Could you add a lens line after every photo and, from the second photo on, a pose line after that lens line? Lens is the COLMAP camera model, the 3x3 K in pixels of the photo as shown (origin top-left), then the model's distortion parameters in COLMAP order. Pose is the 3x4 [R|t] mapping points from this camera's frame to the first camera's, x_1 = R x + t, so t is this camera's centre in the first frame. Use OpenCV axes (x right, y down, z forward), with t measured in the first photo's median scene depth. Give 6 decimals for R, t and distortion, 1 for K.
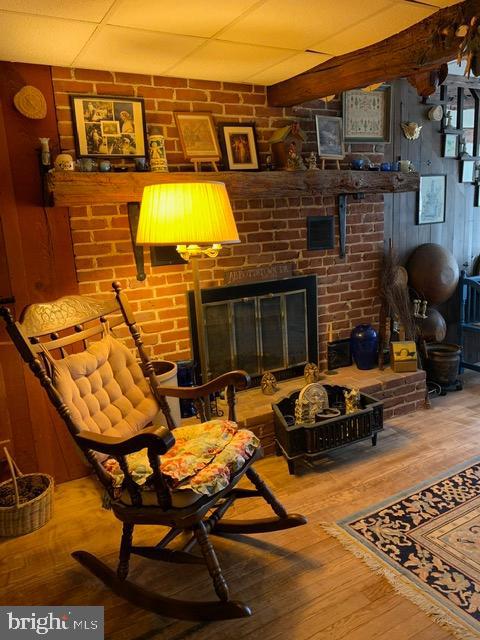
lens RADIAL K [[489.8, 0, 242.2], [0, 489.8, 317.0], [0, 0, 1]] dist [0.032877, -0.039204]
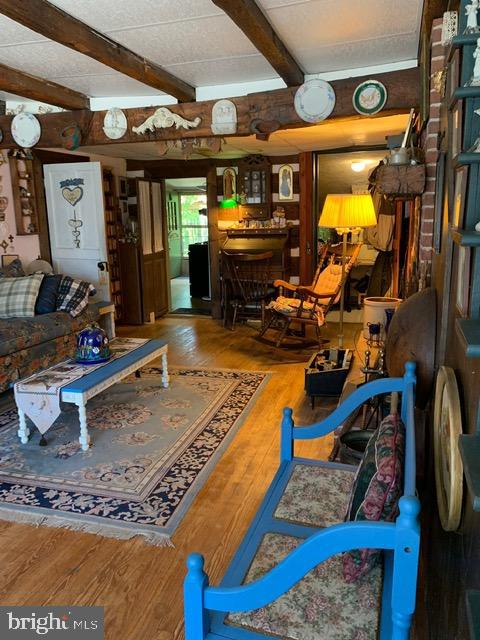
lens RADIAL K [[489.8, 0, 238.9], [0, 489.8, 315.8], [0, 0, 1]] dist [0.032877, -0.039204]
pose [[-0.720043, 0.207483, -0.662185, 1.276940], [-0.091190, 0.917687, 0.386697, -0.445240], [0.687912, 0.338824, -0.641854, 1.739619]]
